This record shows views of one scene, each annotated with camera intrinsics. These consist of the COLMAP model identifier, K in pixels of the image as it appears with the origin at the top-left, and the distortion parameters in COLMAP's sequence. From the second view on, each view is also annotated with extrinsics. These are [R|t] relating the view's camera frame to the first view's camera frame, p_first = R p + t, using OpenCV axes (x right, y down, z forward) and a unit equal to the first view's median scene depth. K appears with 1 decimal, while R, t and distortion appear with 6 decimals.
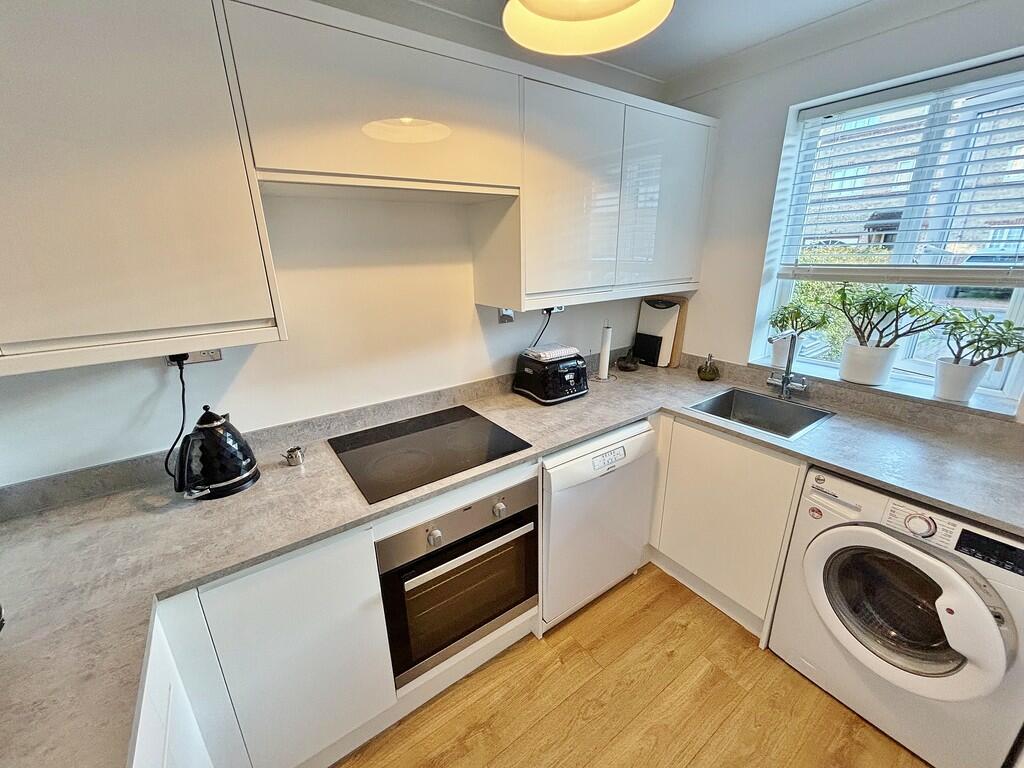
lens RADIAL K [[411.9, 0, 513.9], [0, 411.9, 382.0], [0, 0, 1]] dist [-0.000800, 0.000093]
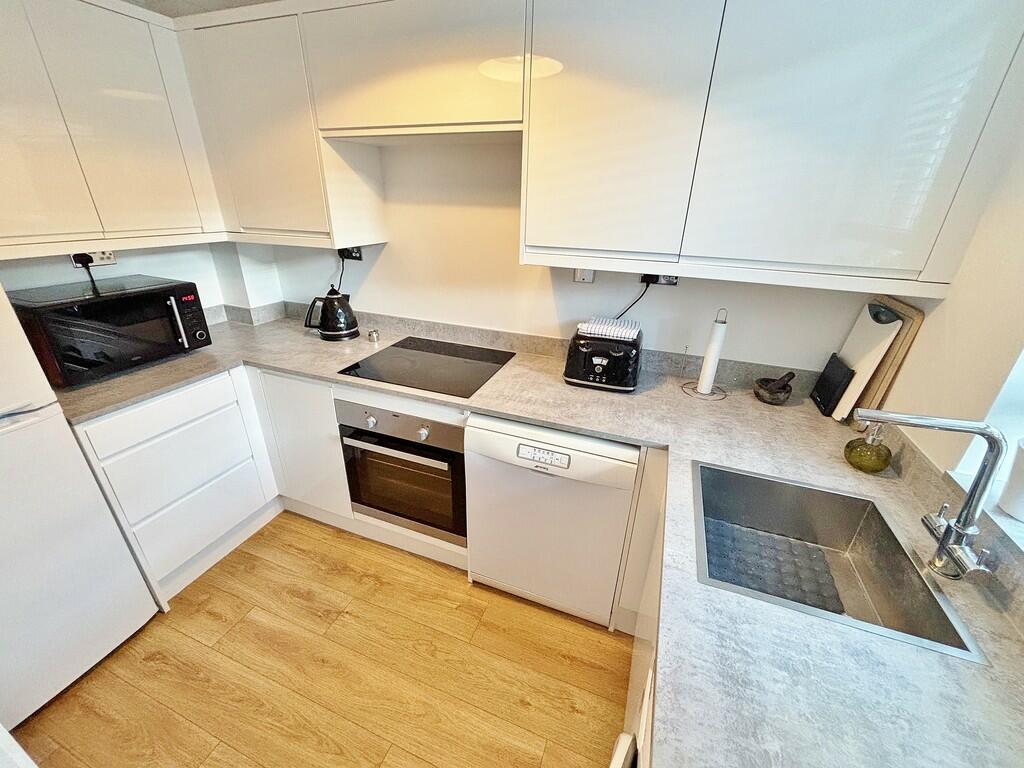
lens RADIAL K [[411.9, 0, 513.7], [0, 411.9, 384.0], [0, 0, 1]] dist [-0.000800, 0.000093]
pose [[0.561580, 0.370317, -0.739928, 0.757621], [-0.291620, 0.925457, 0.241840, -0.136093], [0.774329, 0.079966, 0.627710, 0.411940]]
